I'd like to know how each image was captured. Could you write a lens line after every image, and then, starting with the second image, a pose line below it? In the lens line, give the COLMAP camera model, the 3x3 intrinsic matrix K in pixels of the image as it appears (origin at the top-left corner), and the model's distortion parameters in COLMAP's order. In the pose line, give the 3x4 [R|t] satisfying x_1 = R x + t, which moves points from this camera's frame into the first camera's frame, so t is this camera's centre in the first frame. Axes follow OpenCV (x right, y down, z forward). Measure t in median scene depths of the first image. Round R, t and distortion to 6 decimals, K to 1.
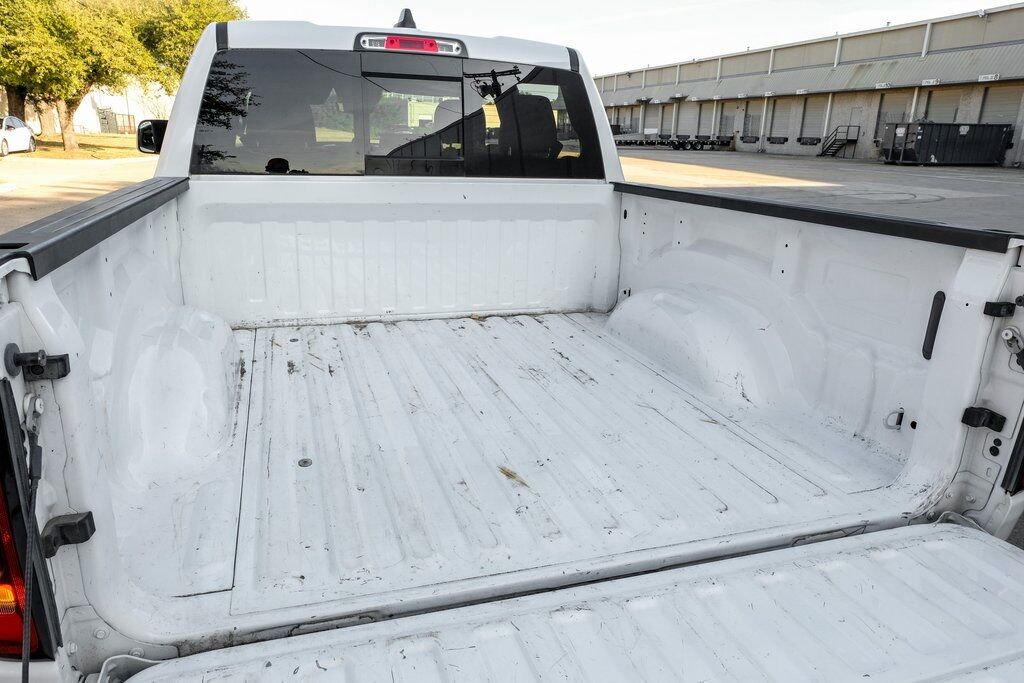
lens RADIAL K [[674.2, 0, 508.7], [0, 674.2, 338.0], [0, 0, 1]] dist [-0.017895, 0.006100]
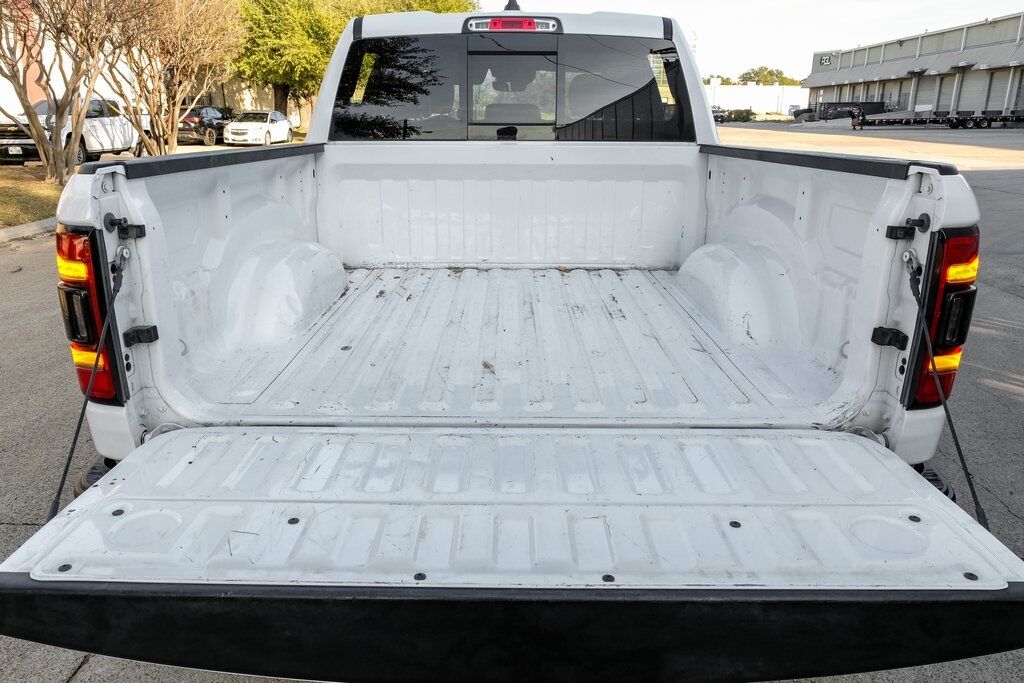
lens RADIAL K [[674.2, 0, 487.6], [0, 674.2, 319.7], [0, 0, 1]] dist [-0.017895, 0.006100]
pose [[0.952124, 0.060132, -0.299741, 0.216967], [-0.060209, 0.998145, 0.008990, 0.062620], [0.299726, 0.009488, 0.953978, -0.108055]]
